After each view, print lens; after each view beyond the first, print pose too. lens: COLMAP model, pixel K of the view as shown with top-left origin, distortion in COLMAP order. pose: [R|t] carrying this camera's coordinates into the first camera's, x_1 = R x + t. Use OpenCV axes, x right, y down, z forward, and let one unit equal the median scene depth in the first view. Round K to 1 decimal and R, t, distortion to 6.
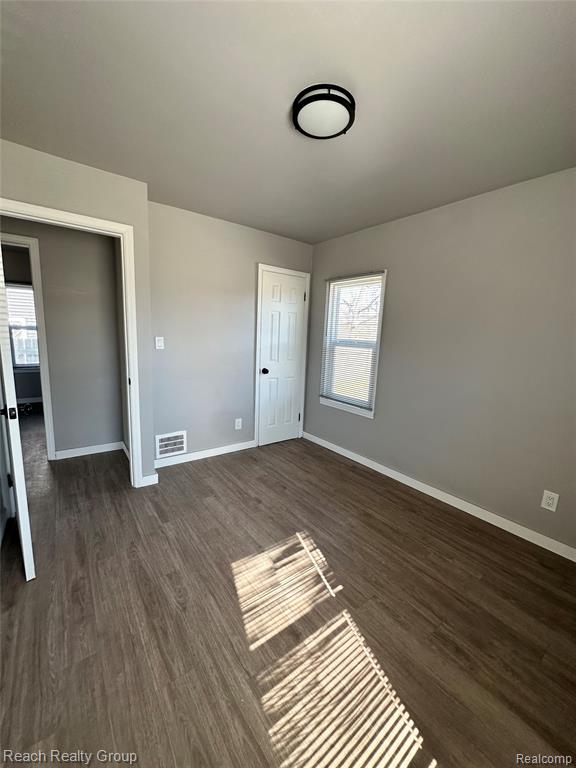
lens RADIAL K [[307.1, 0, 290.0], [0, 307.1, 382.9], [0, 0, 1]] dist [-0.005729, 0.000801]
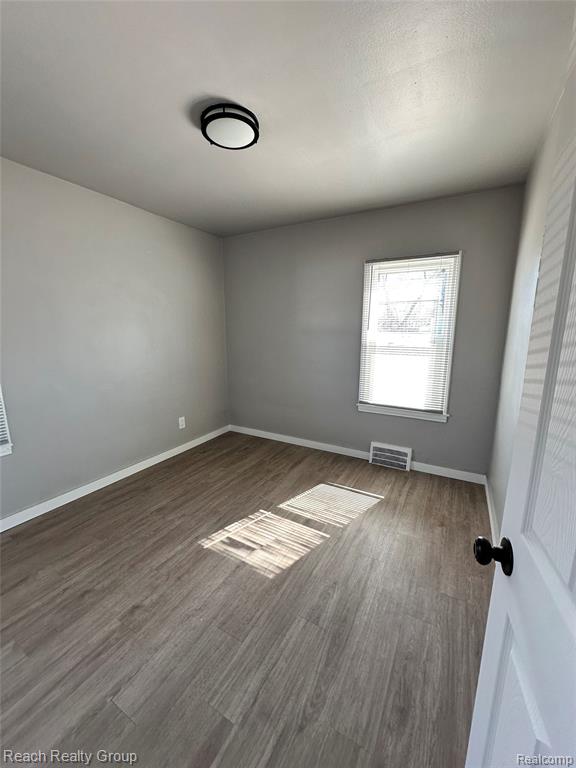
lens RADIAL K [[307.1, 0, 285.1], [0, 307.1, 384.1], [0, 0, 1]] dist [-0.005729, 0.000801]
pose [[-0.397759, -0.213308, 0.892350, -0.851201], [0.123803, 0.951225, 0.282566, -0.225919], [-0.909099, 0.222868, -0.351950, 1.065254]]
